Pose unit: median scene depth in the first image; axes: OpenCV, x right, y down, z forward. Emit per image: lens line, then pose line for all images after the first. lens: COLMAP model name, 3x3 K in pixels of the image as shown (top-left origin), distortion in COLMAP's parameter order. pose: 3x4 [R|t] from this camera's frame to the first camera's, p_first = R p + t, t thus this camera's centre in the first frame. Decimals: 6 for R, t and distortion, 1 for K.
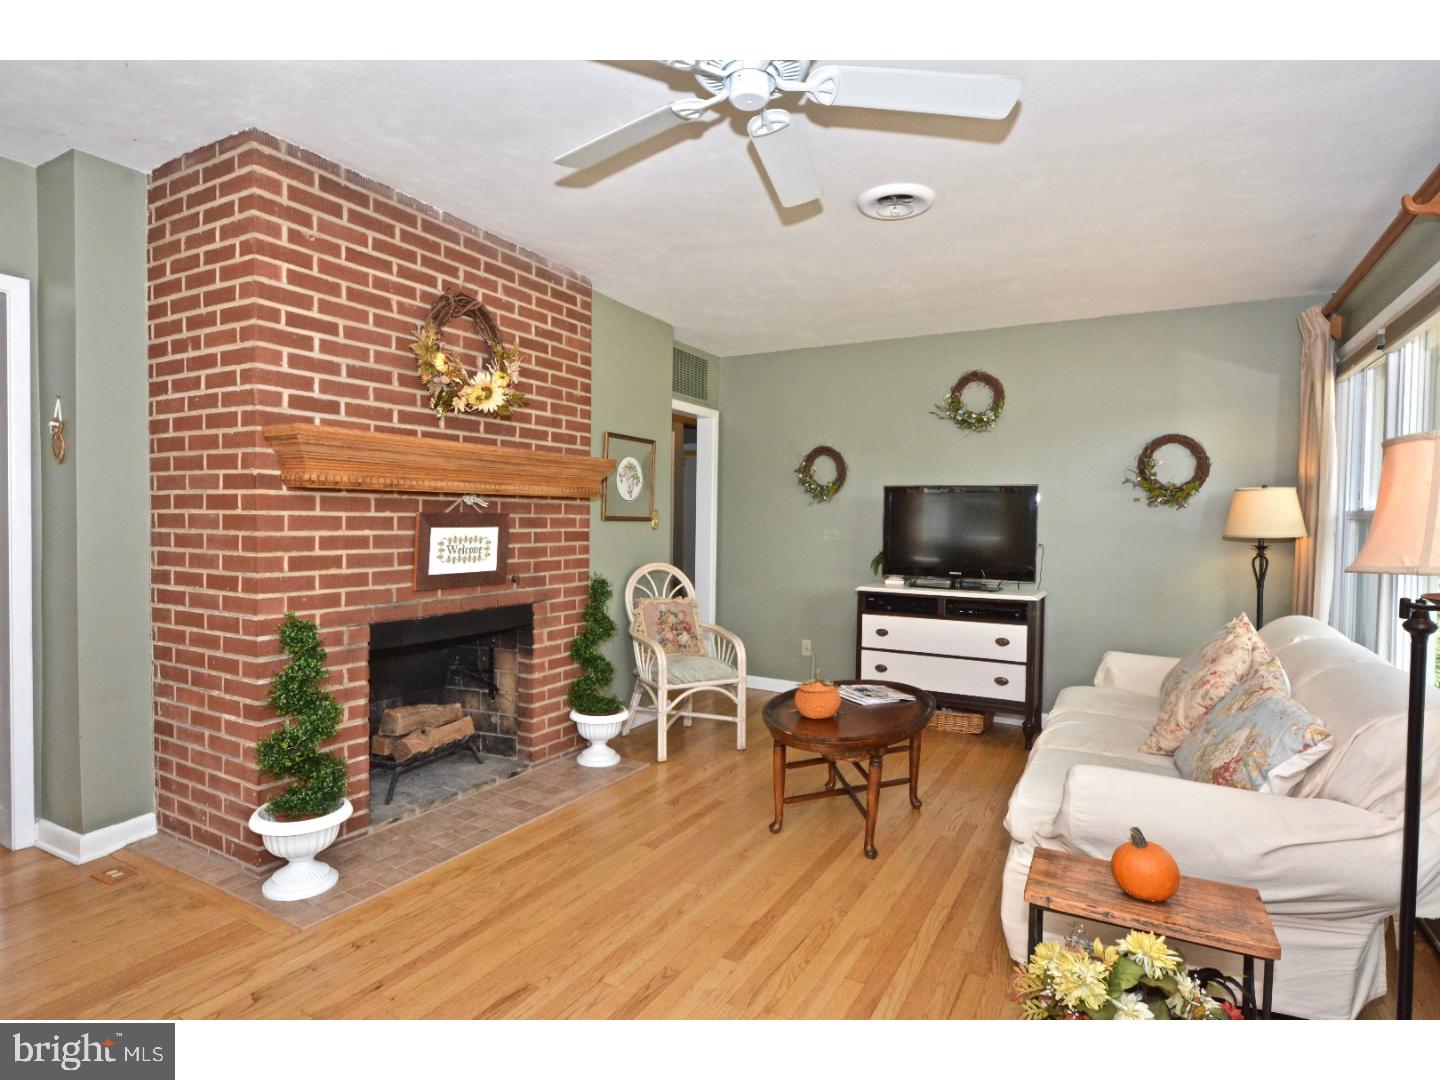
lens RADIAL K [[754.2, 0, 716.6], [0, 754.2, 542.1], [0, 0, 1]] dist [-0.016815, -0.000135]
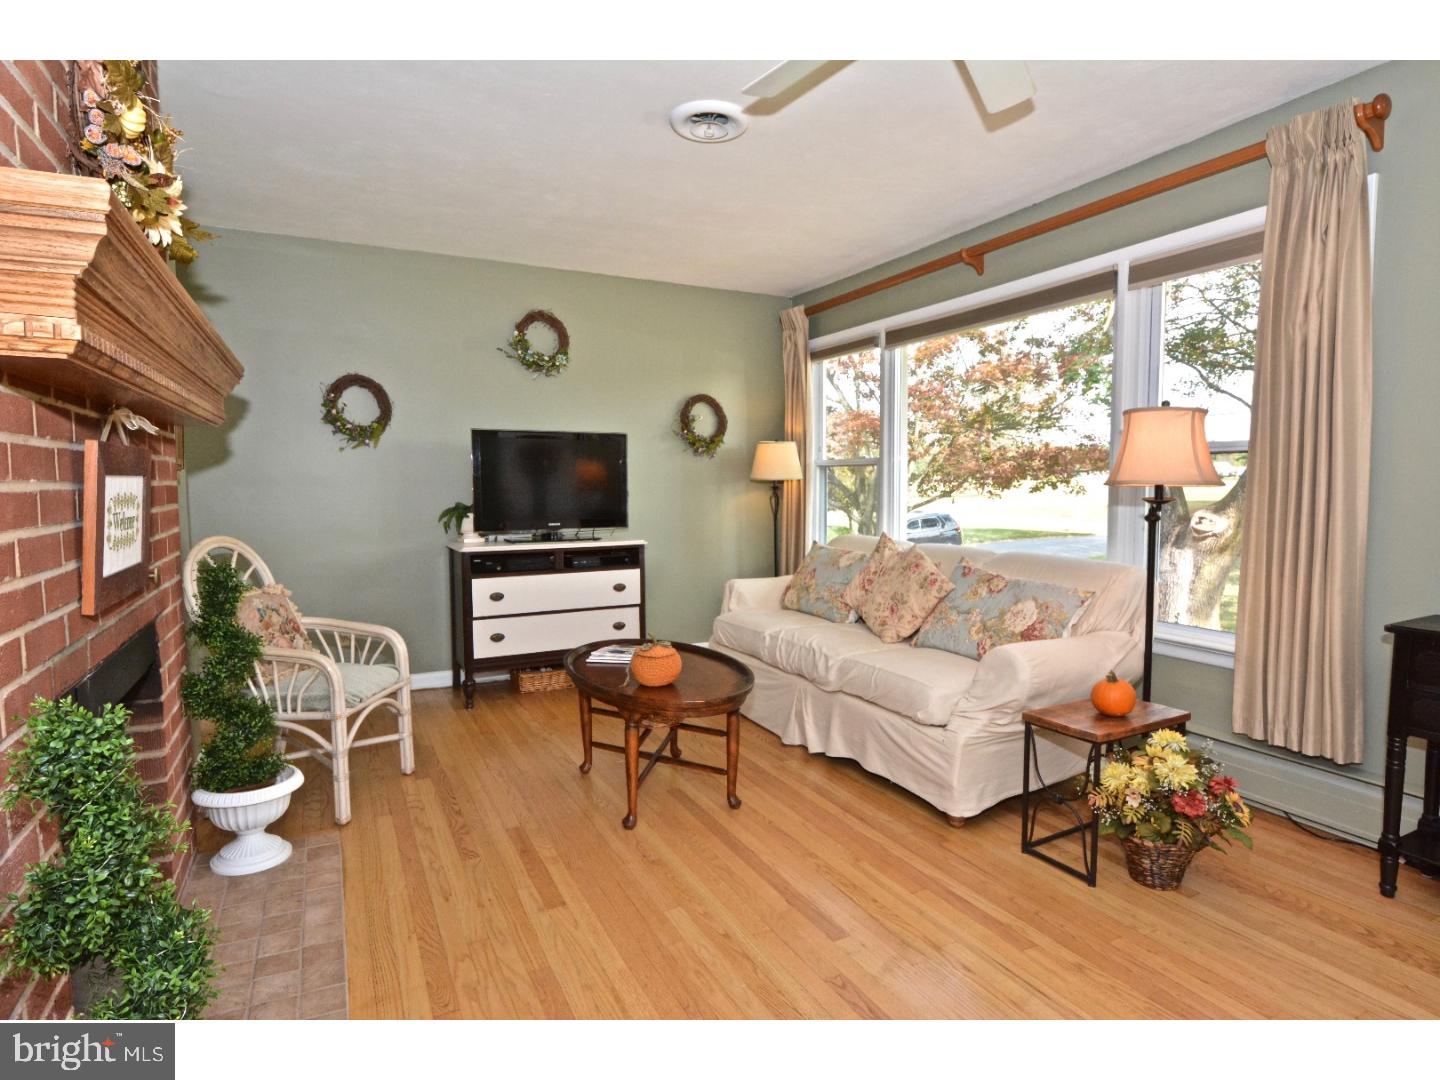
lens RADIAL K [[780.9, 0, 718.2], [0, 780.9, 533.0], [0, 0, 1]] dist [-0.001992, -0.001190]
pose [[0.551869, -0.068043, 0.831150, -0.413123], [0.035054, 0.997678, 0.058401, 0.002512], [-0.833194, -0.003095, 0.552972, 0.304422]]
